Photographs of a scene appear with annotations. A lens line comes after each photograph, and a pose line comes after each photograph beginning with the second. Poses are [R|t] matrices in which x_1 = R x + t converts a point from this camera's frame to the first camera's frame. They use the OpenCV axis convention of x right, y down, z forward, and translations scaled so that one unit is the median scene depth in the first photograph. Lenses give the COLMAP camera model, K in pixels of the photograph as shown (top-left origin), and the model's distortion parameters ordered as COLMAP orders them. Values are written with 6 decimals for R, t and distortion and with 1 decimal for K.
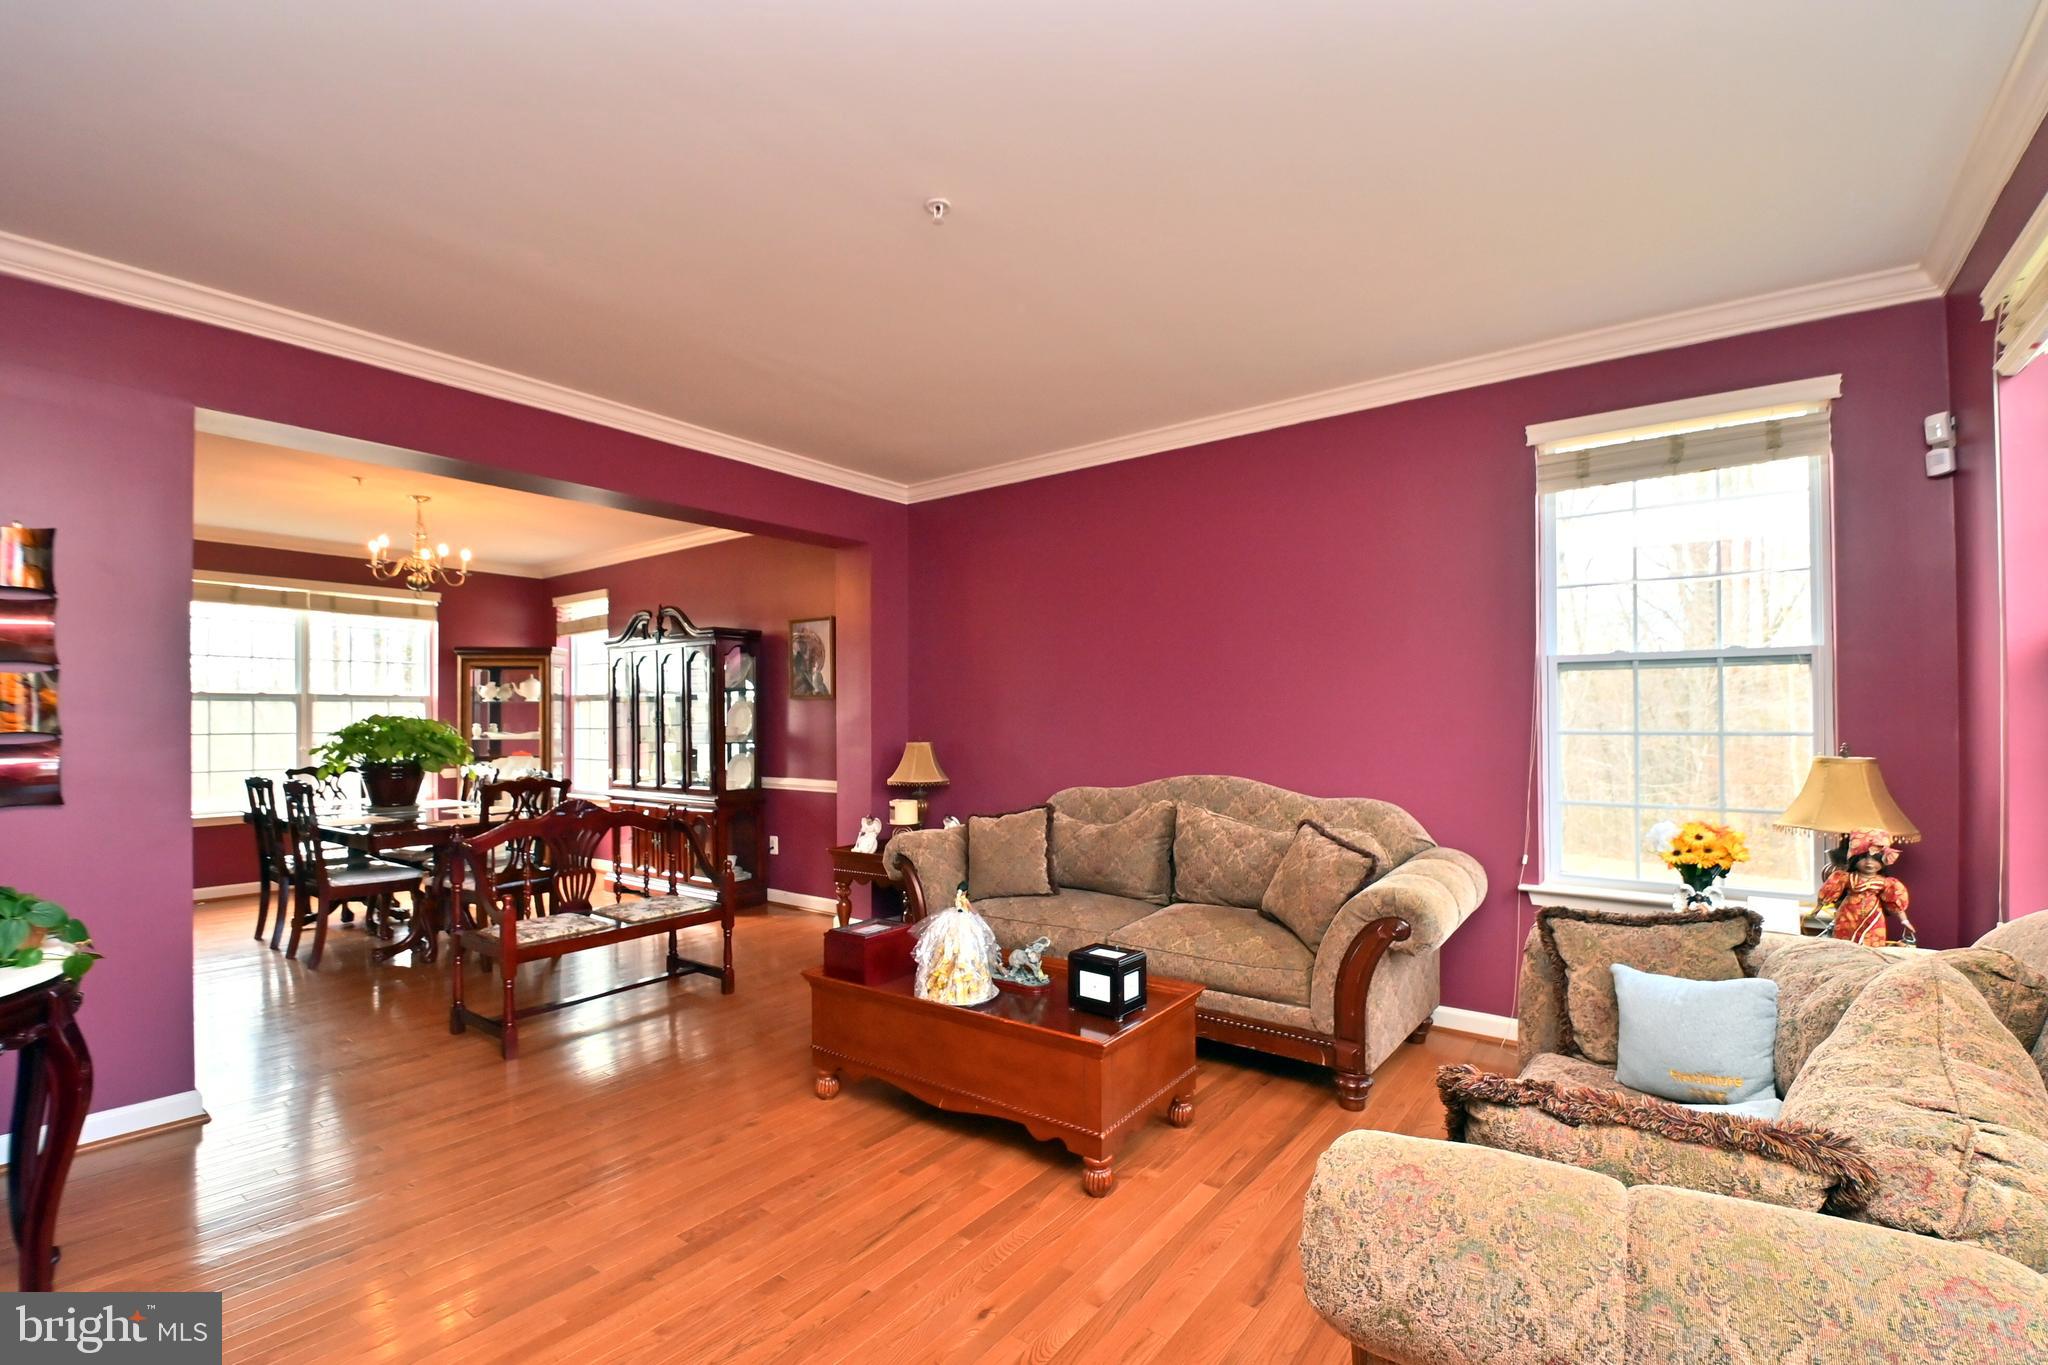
lens RADIAL K [[894.3, 0, 1023.2], [0, 894.3, 714.4], [0, 0, 1]] dist [0.004720, -0.014054]
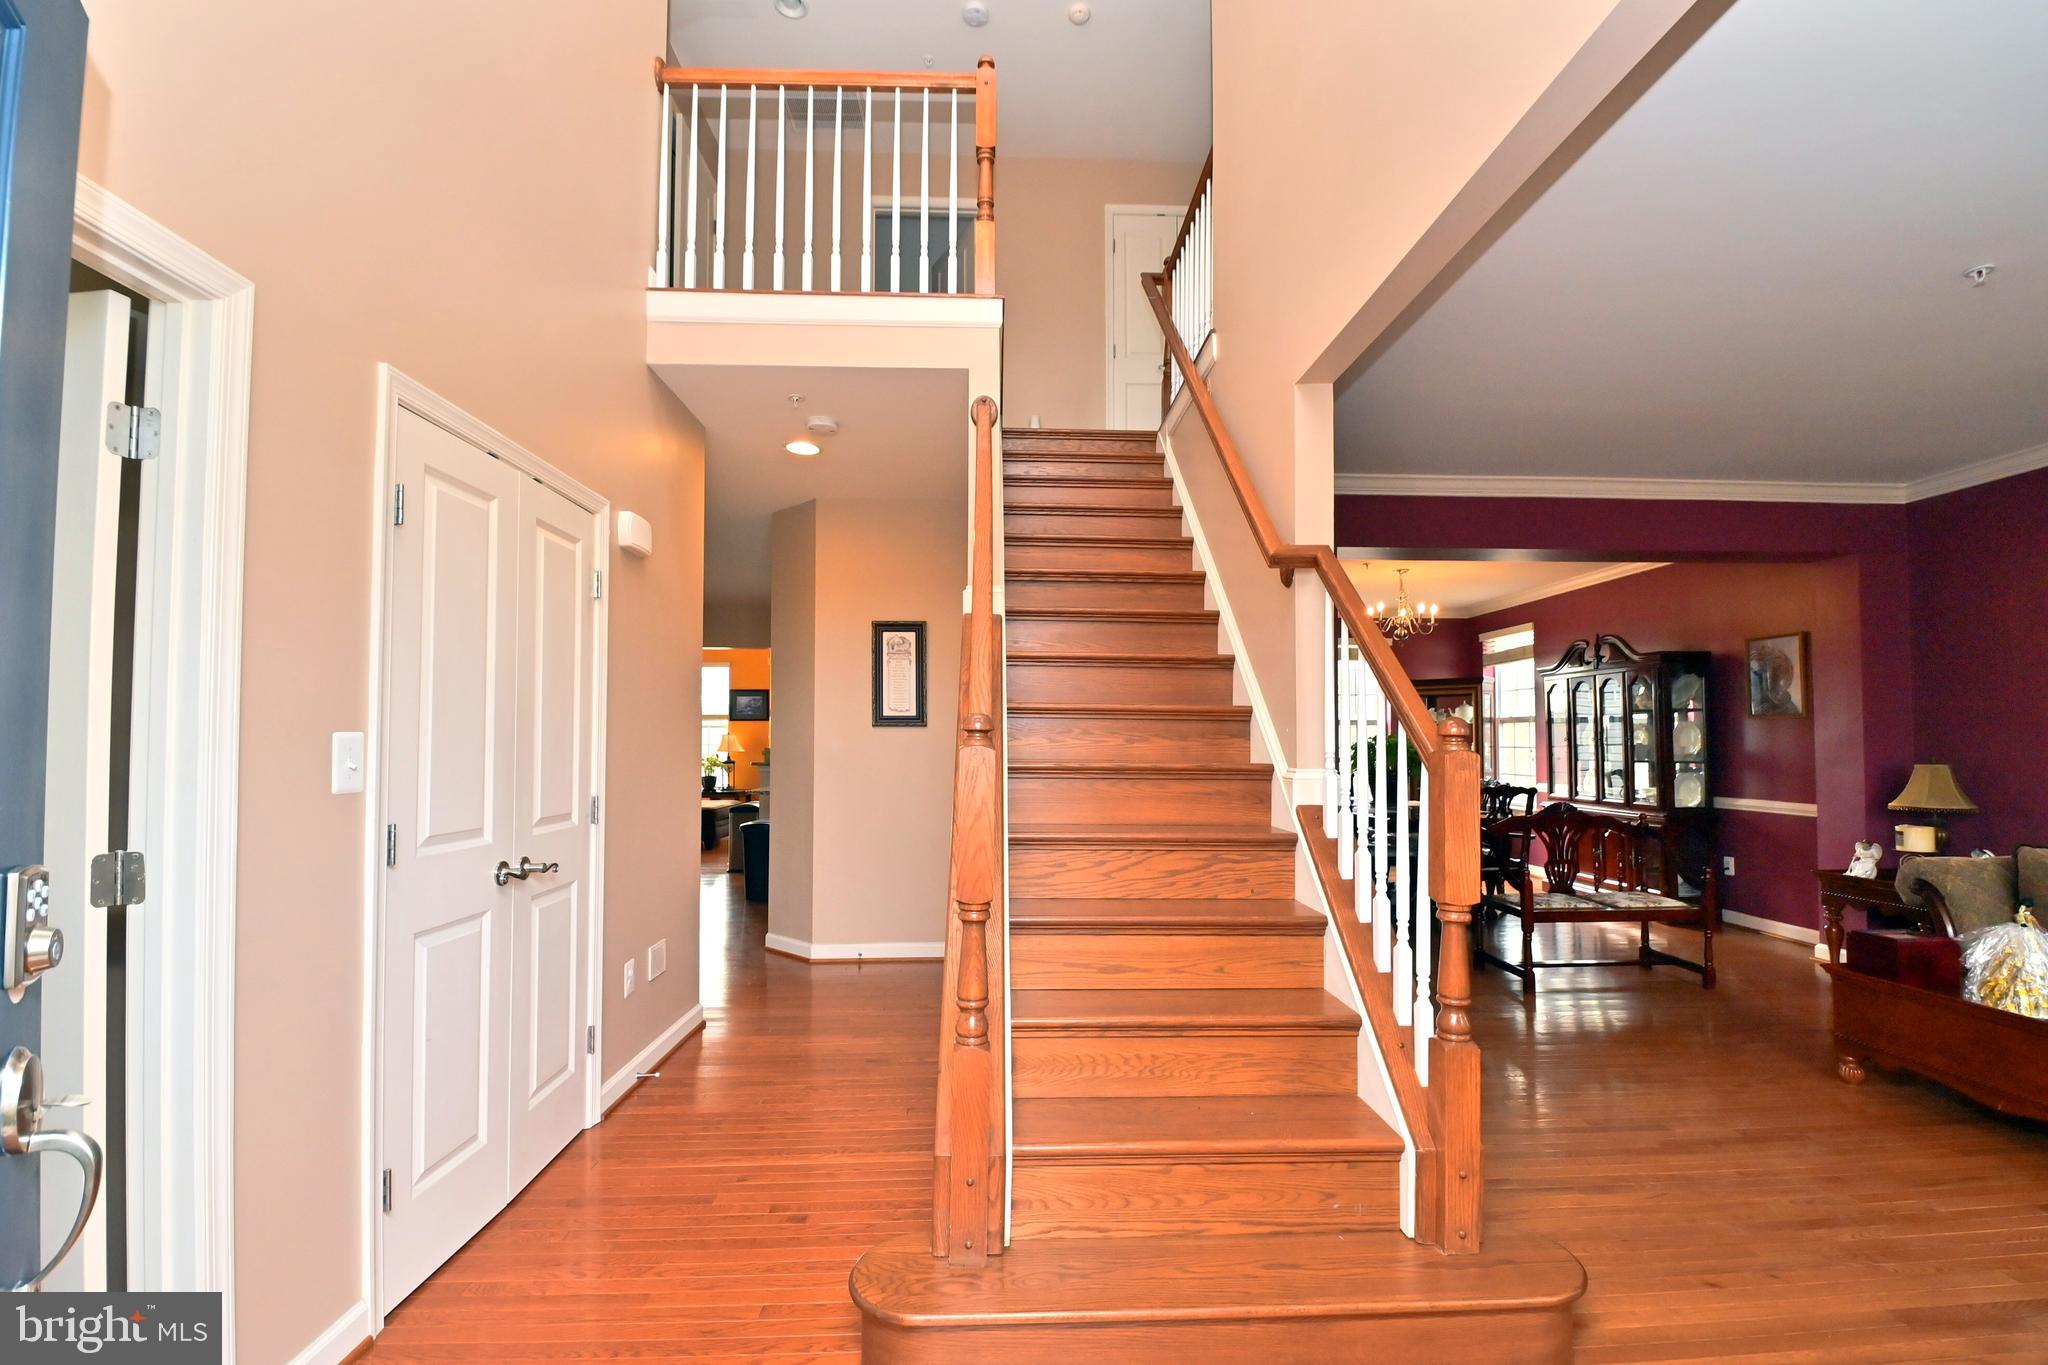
lens RADIAL K [[894.3, 0, 1056.5], [0, 894.3, 713.5], [0, 0, 1]] dist [0.004720, -0.014054]
pose [[0.651512, -0.018940, -0.758402, -0.010806], [-0.000007, 0.999688, -0.024972, 0.001698], [0.758639, 0.016274, 0.651308, -0.218413]]
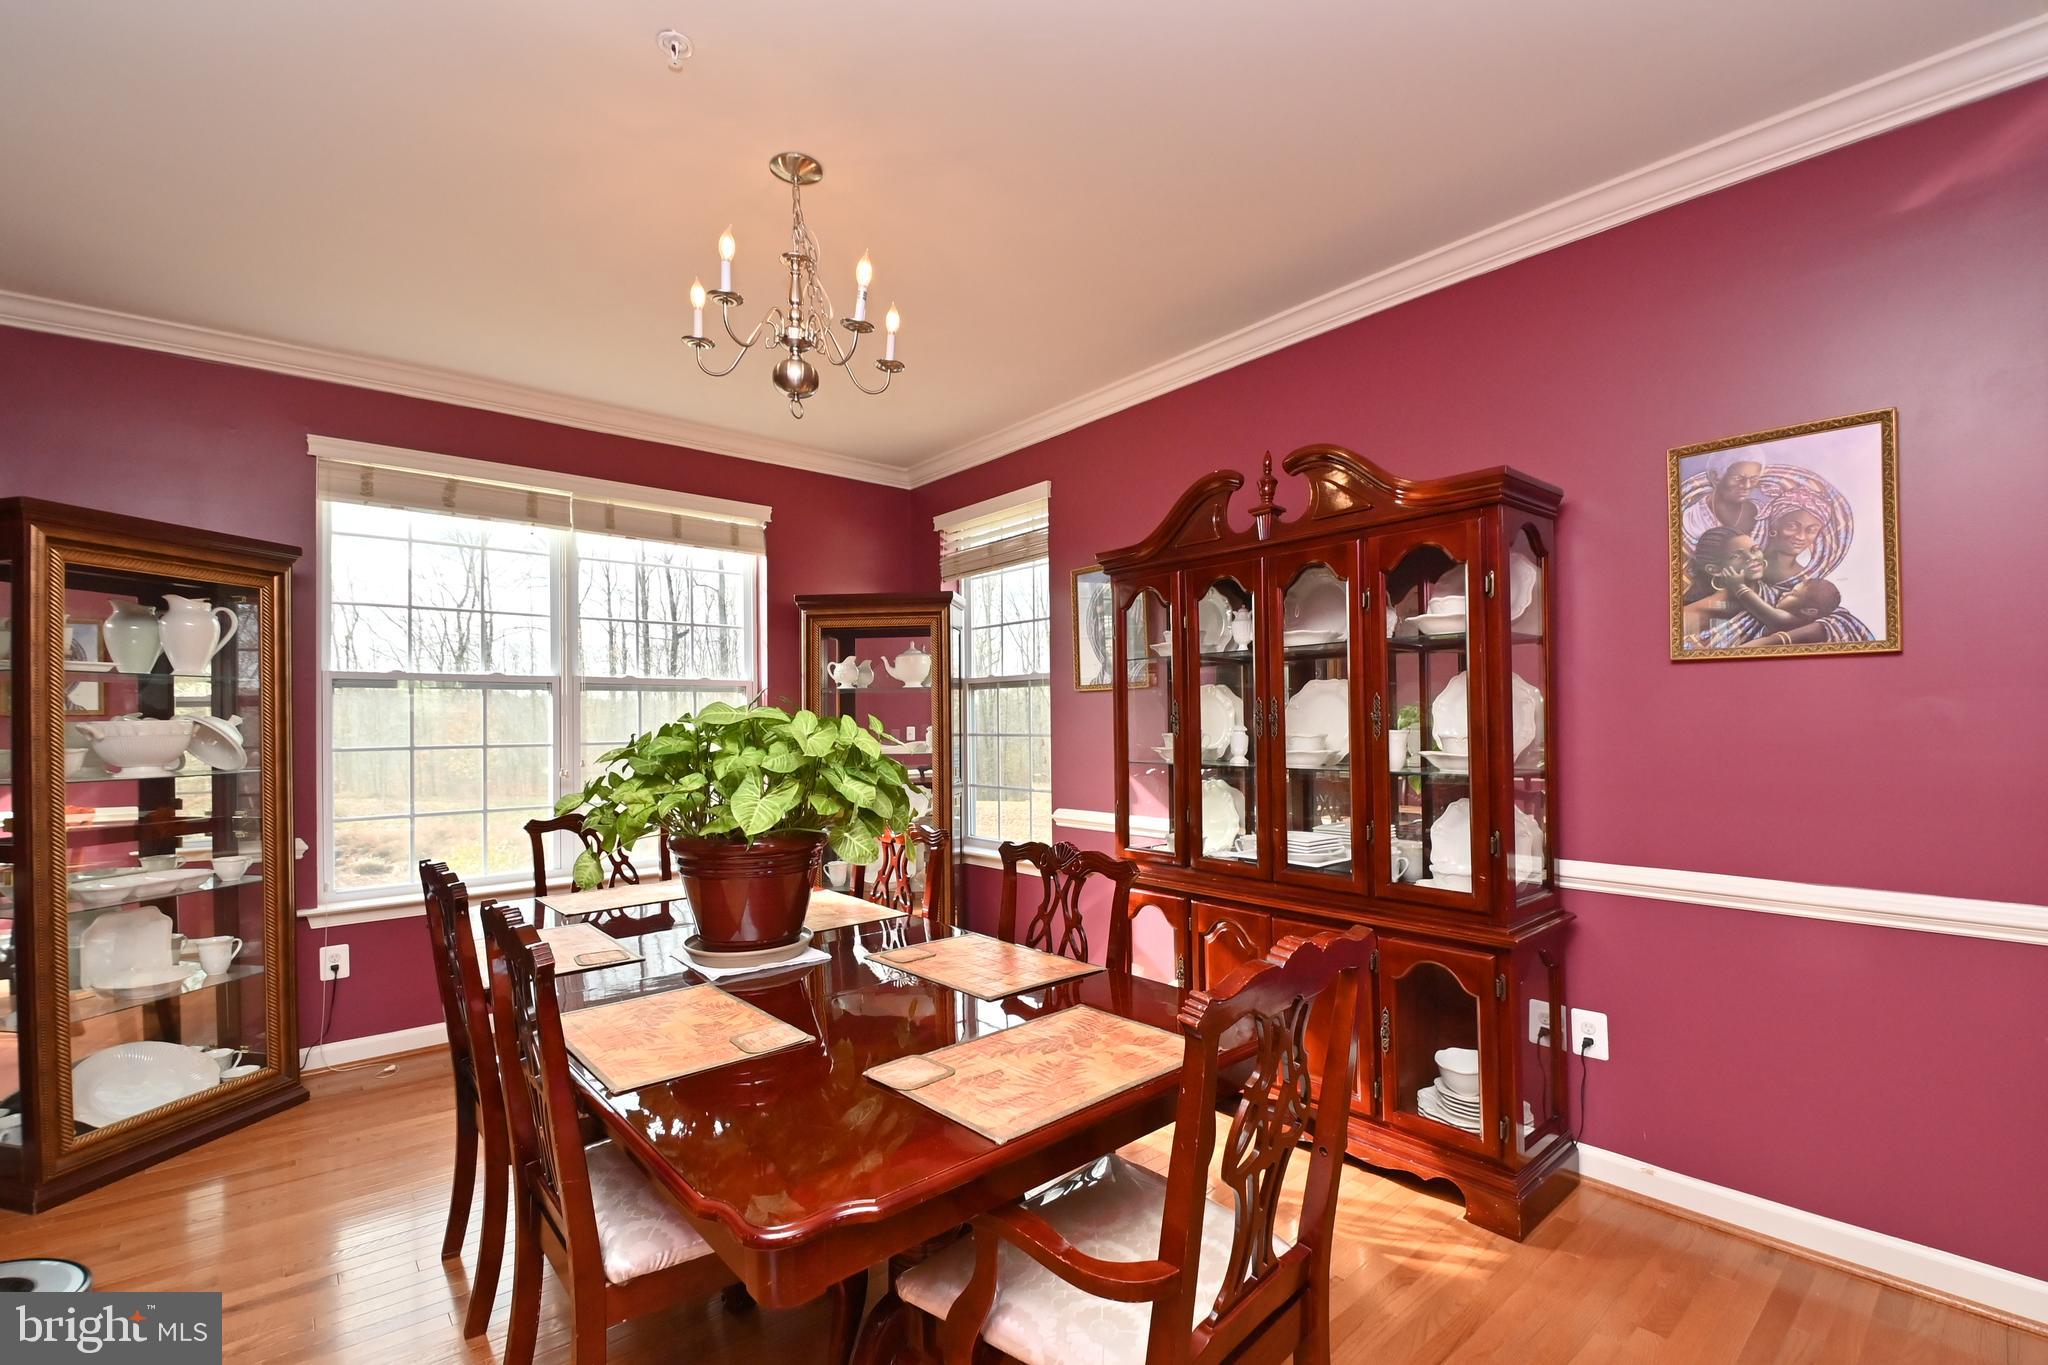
lens RADIAL K [[894.3, 0, 1039.0], [0, 894.3, 714.5], [0, 0, 1]] dist [0.004720, -0.014054]
pose [[0.976386, -0.005804, -0.215955, -0.438209], [0.006243, 0.999980, 0.001352, 0.002629], [0.215943, -0.002668, 0.976402, 0.571939]]
